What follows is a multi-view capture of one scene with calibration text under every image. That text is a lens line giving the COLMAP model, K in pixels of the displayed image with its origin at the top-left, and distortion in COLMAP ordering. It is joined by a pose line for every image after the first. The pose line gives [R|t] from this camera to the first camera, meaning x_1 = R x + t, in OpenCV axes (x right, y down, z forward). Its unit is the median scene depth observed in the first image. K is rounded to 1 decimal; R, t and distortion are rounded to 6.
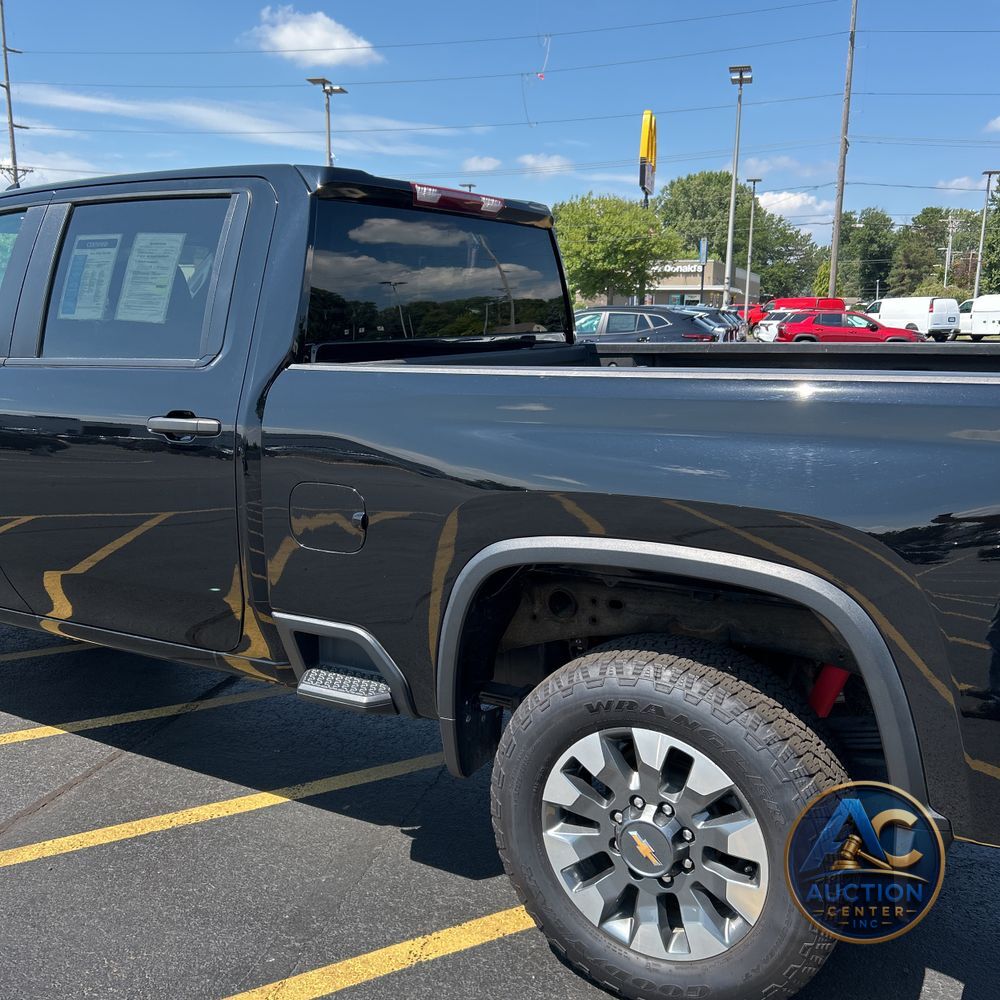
lens RADIAL K [[1038.8, 0, 500.0], [0, 1038.8, 500.0], [0, 0, 1]] dist [0.019544, -0.016602]
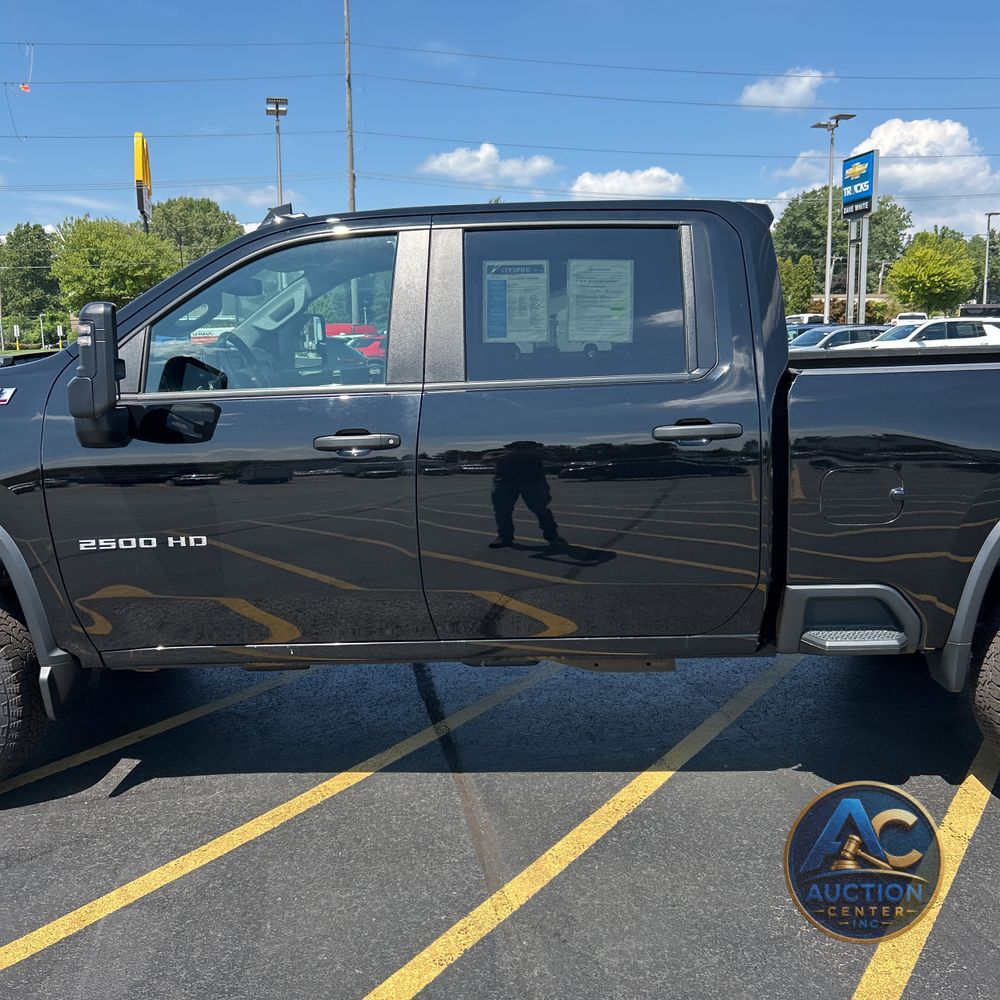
lens RADIAL K [[1038.8, 0, 500.0], [0, 1038.8, 500.0], [0, 0, 1]] dist [0.019544, -0.016602]
pose [[0.882061, -0.091764, 0.462113, -0.056825], [0.103014, 0.994679, 0.000890, -0.001194], [-0.459736, 0.046819, 0.886821, 0.006077]]
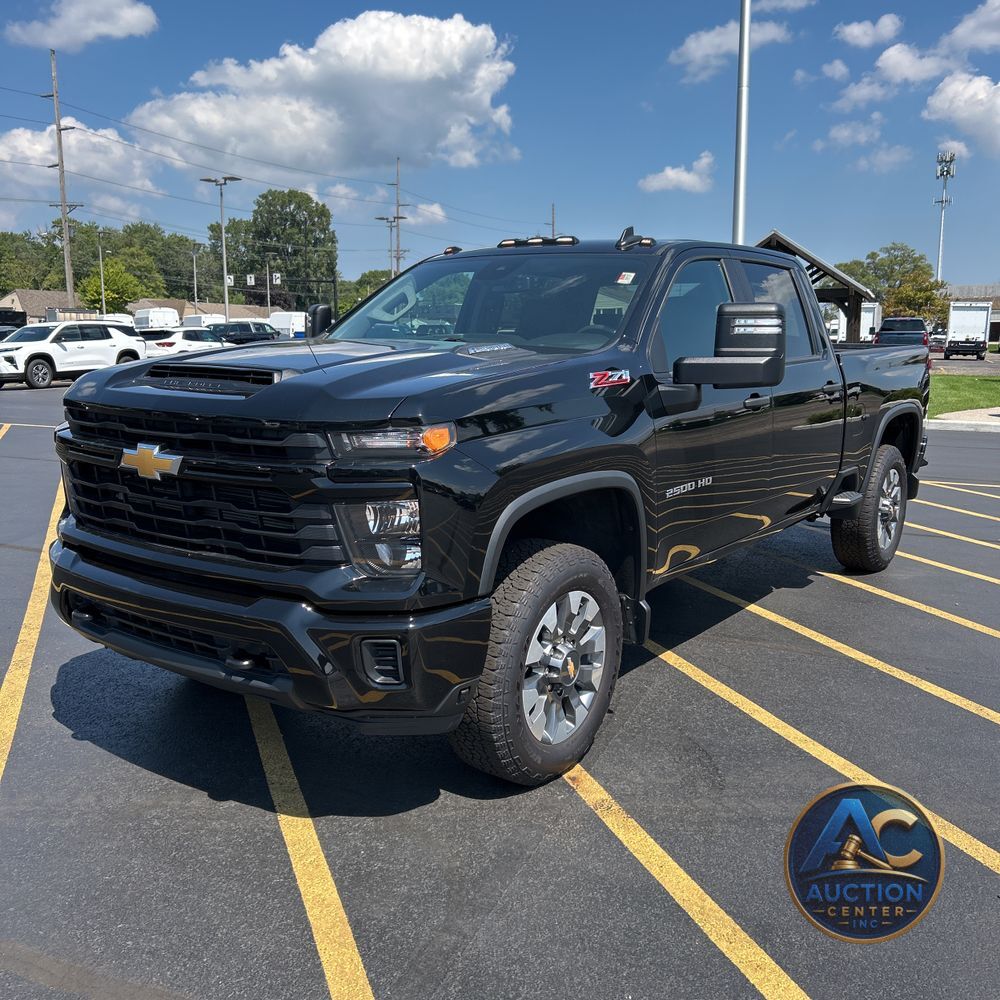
lens RADIAL K [[1025.3, 0, 500.8], [0, 1025.3, 501.2], [0, 0, 1]] dist [0.090696, -0.080533]
pose [[0.114335, -0.163833, 0.979840, -0.129261], [0.174581, 0.974272, 0.142530, -0.013995], [-0.977982, 0.154765, 0.139995, 0.076867]]
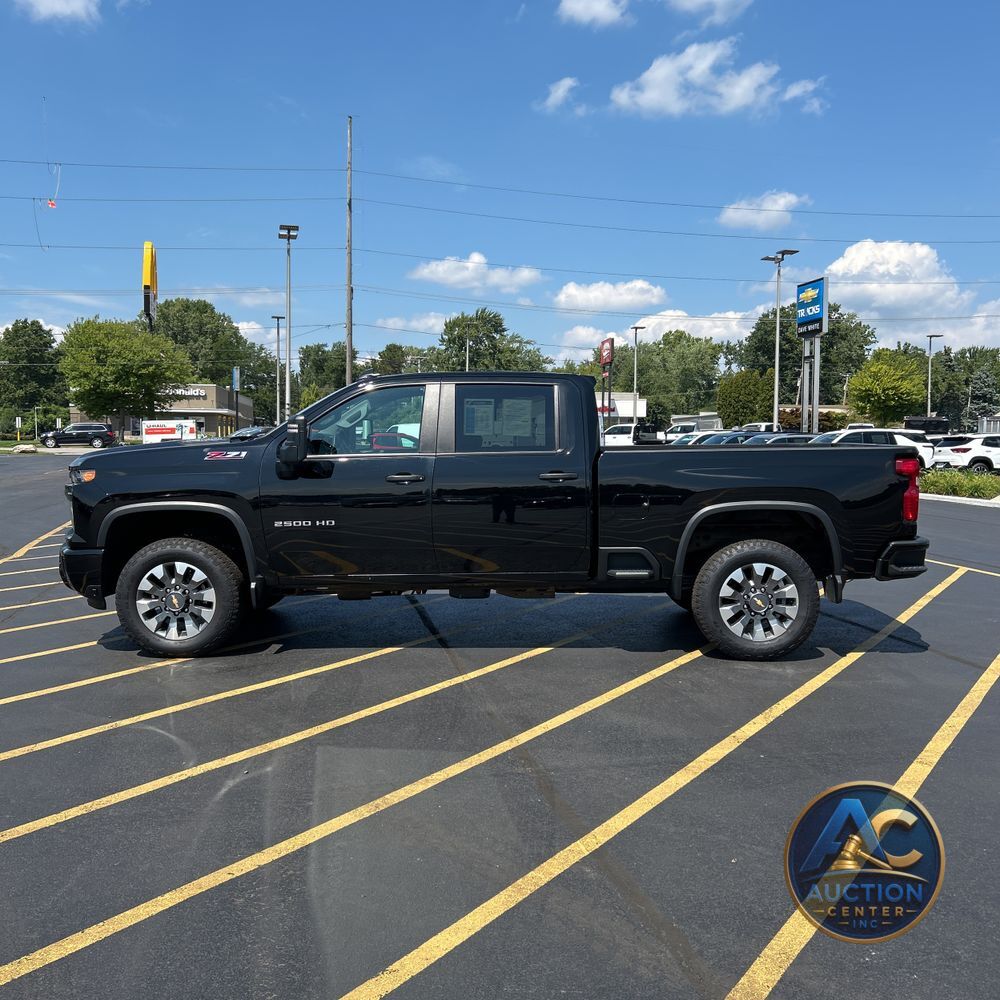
lens RADIAL K [[1035.0, 0, 523.1], [0, 1035.0, 495.7], [0, 0, 1]] dist [0.132359, -0.317656]
pose [[0.864632, -0.029284, 0.501552, -0.091343], [0.089055, 0.991425, -0.095637, 0.011500], [-0.494450, 0.127357, 0.859825, -0.061575]]
